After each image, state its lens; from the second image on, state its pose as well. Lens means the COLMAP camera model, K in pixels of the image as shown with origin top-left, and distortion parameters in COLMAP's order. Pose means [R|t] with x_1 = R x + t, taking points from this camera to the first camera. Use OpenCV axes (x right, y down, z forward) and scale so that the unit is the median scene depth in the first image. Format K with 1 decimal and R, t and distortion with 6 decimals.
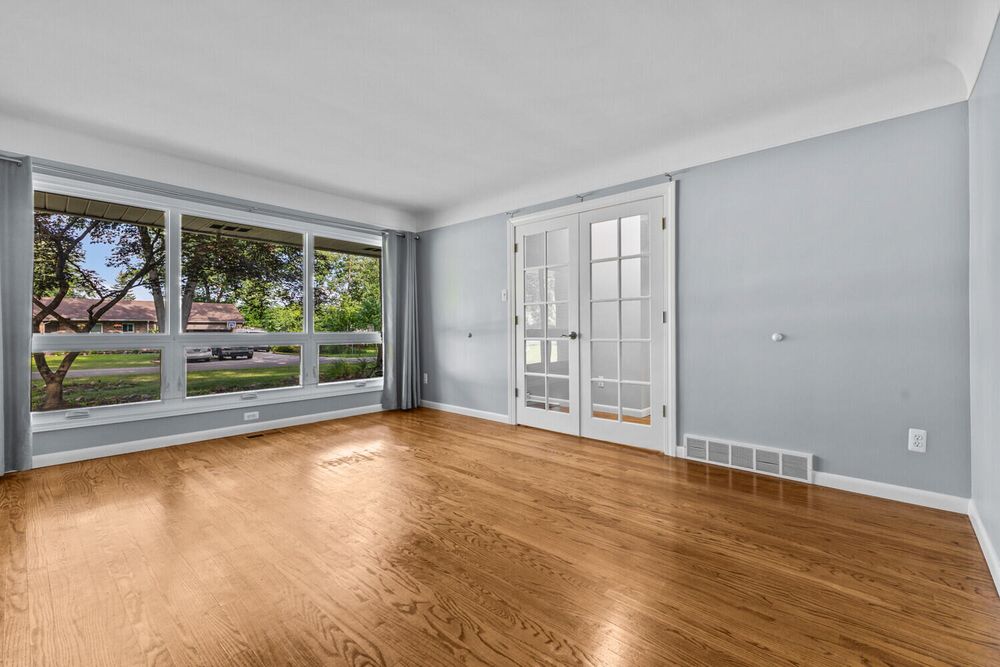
lens RADIAL K [[437.2, 0, 500.5], [0, 437.2, 328.6], [0, 0, 1]] dist [0.009459, -0.000277]
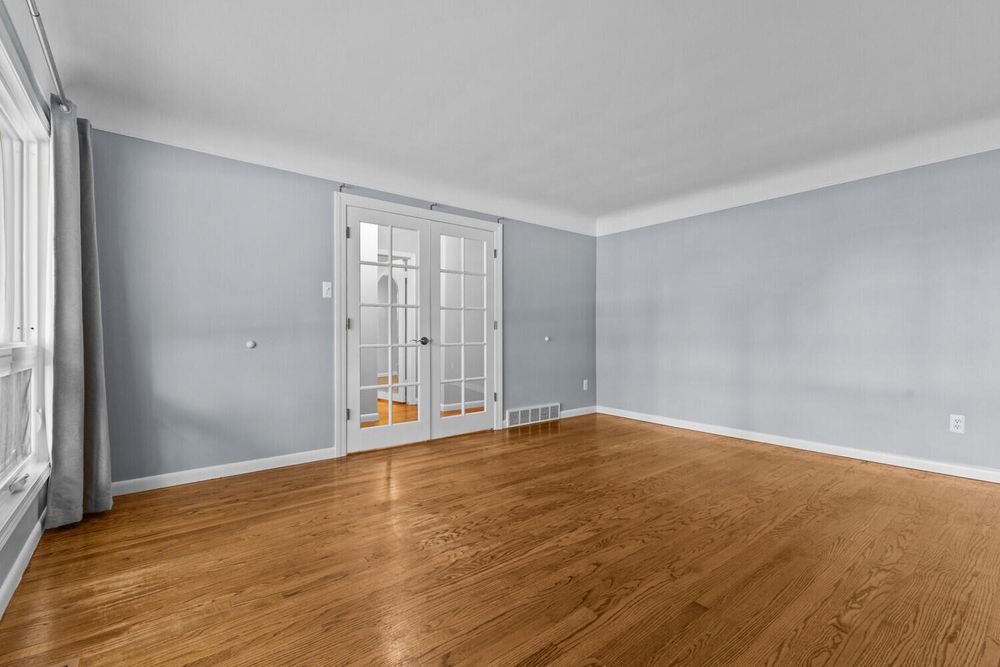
lens RADIAL K [[442.6, 0, 500.0], [0, 442.6, 333.5], [0, 0, 1]] dist [0.011100, 0.000680]
pose [[0.152027, 0.000716, 0.988376, -0.939692], [-0.000981, 0.999999, -0.000573, -0.000565], [-0.988376, -0.000883, 0.152027, 0.788213]]
